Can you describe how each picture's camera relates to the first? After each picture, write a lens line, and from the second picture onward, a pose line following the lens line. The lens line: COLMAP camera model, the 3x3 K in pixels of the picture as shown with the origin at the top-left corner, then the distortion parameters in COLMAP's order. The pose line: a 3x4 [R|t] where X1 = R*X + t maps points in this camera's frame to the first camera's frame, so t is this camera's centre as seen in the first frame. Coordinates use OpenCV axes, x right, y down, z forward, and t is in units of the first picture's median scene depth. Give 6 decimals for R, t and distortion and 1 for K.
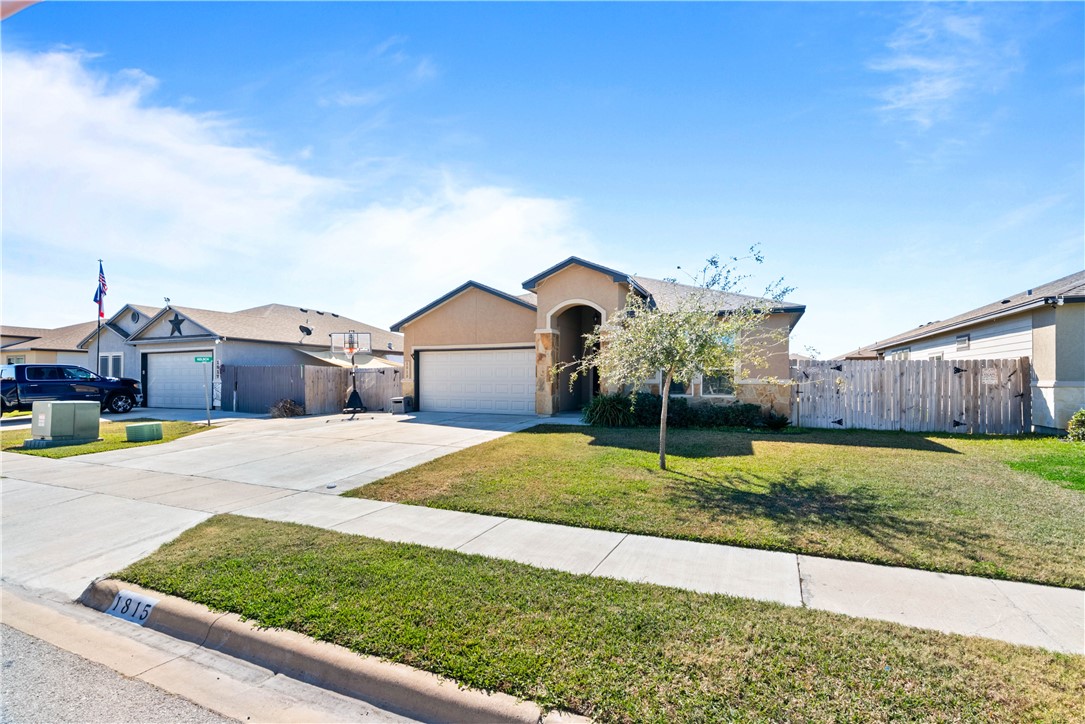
lens RADIAL K [[494.1, 0, 540.7], [0, 494.1, 379.7], [0, 0, 1]] dist [-0.006716, 0.000124]
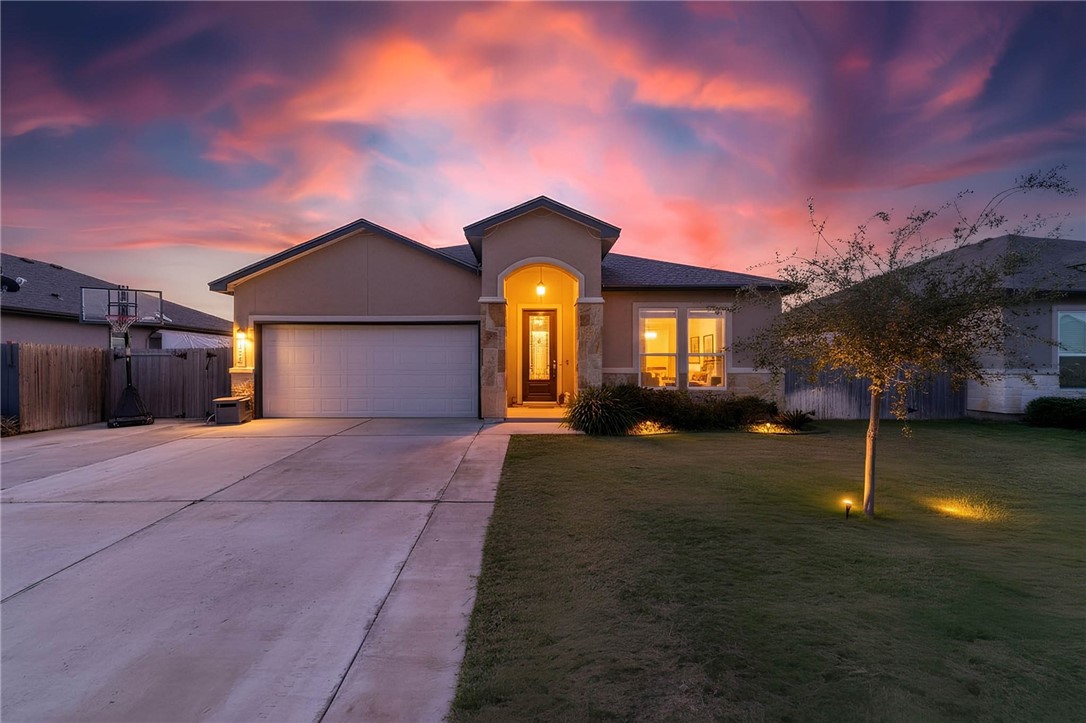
lens RADIAL K [[488.5, 0, 543.0], [0, 488.5, 361.5], [0, 0, 1]] dist [-0.009013, 0.000233]
pose [[0.914120, -0.002669, 0.405435, -0.184546], [0.000985, 0.999990, 0.004361, -0.011301], [-0.405443, -0.003587, 0.914113, 0.296511]]
